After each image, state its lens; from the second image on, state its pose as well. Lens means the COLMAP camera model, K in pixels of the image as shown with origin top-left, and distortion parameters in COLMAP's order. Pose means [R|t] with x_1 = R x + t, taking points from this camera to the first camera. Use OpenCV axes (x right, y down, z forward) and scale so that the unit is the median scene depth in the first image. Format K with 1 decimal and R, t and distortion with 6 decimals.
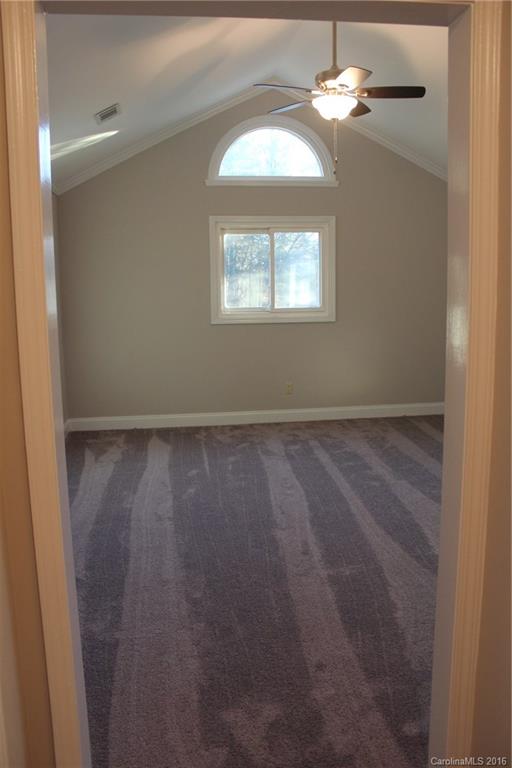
lens RADIAL K [[658.0, 0, 256.0], [0, 658.0, 384.0], [0, 0, 1]] dist [-0.158048, 0.004772]
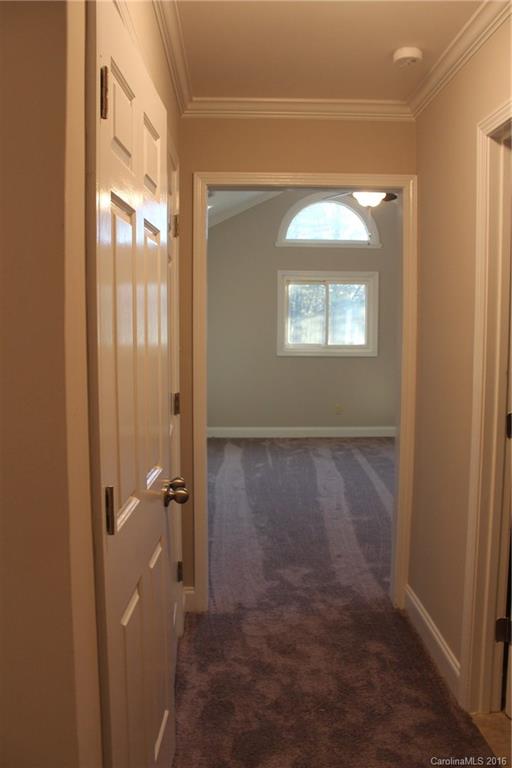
lens RADIAL K [[658.0, 0, 256.0], [0, 658.0, 384.0], [0, 0, 1]] dist [-0.158048, 0.004772]
pose [[0.994966, 0.027645, -0.096320, 0.016164], [-0.034223, 0.997144, -0.067322, 0.053842], [0.094184, 0.070279, 0.993071, -0.275680]]
